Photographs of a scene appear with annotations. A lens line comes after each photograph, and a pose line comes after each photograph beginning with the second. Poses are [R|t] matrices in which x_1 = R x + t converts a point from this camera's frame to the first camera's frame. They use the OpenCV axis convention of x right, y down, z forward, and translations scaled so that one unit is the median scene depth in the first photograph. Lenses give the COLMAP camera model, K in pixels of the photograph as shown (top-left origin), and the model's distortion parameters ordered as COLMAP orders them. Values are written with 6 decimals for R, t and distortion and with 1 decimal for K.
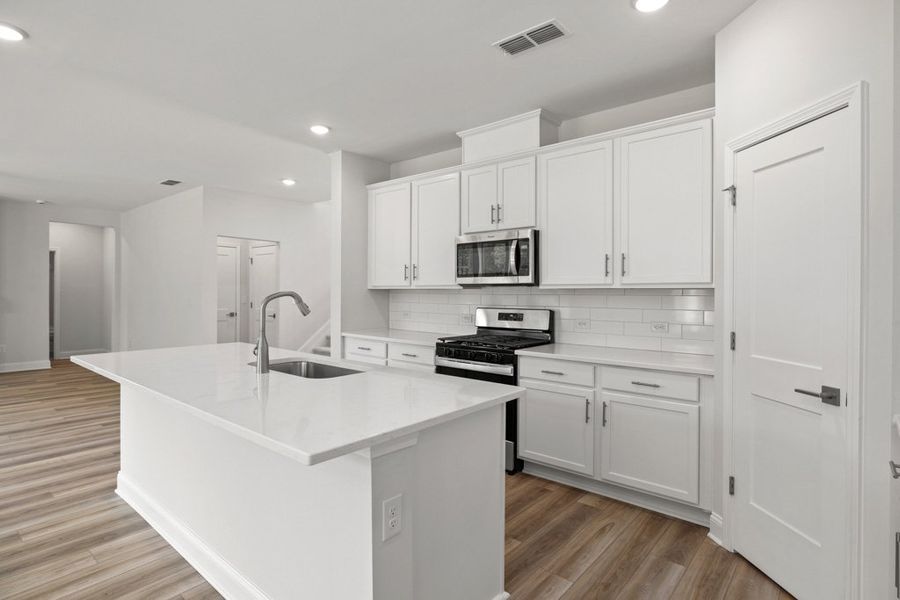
lens RADIAL K [[462.4, 0, 449.0], [0, 462.4, 292.9], [0, 0, 1]] dist [-0.002916, -0.000491]
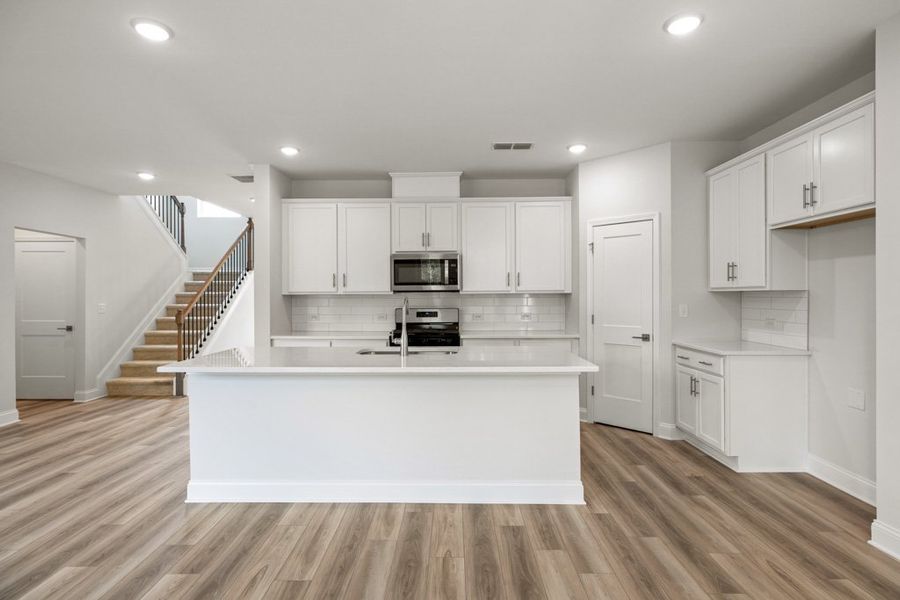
lens RADIAL K [[457.7, 0, 447.0], [0, 457.7, 295.4], [0, 0, 1]] dist [0.000831, 0.000312]
pose [[0.766221, -0.004990, 0.642557, -0.767316], [0.009024, 0.999955, -0.002995, -0.000216], [-0.642513, 0.008094, 0.766232, -0.087336]]
